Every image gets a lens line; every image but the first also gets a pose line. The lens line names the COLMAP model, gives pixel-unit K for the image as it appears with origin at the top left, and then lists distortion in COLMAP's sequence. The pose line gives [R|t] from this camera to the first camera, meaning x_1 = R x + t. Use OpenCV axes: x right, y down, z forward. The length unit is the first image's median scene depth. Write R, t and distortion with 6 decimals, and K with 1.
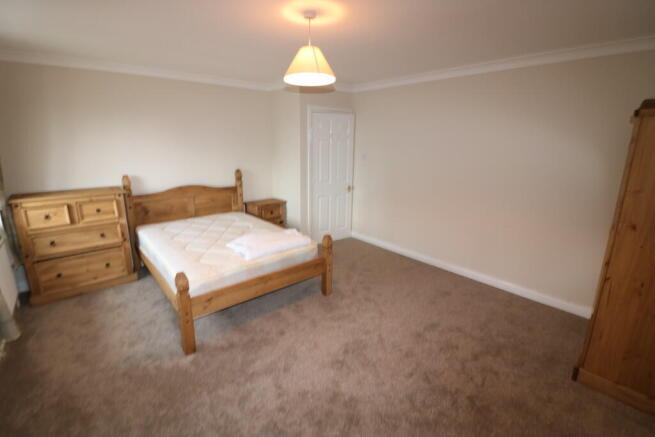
lens RADIAL K [[304.8, 0, 324.1], [0, 304.8, 213.7], [0, 0, 1]] dist [-0.021684, -0.000328]
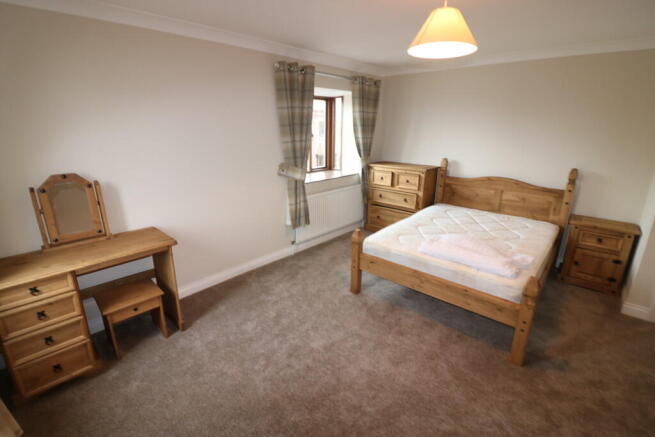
lens RADIAL K [[304.8, 0, 324.6], [0, 304.8, 219.6], [0, 0, 1]] dist [-0.021684, -0.000328]
pose [[0.098551, 0.279571, -0.955054, 0.560448], [-0.233060, 0.939519, 0.250974, -0.105465], [0.967456, 0.197851, 0.157747, 0.475839]]
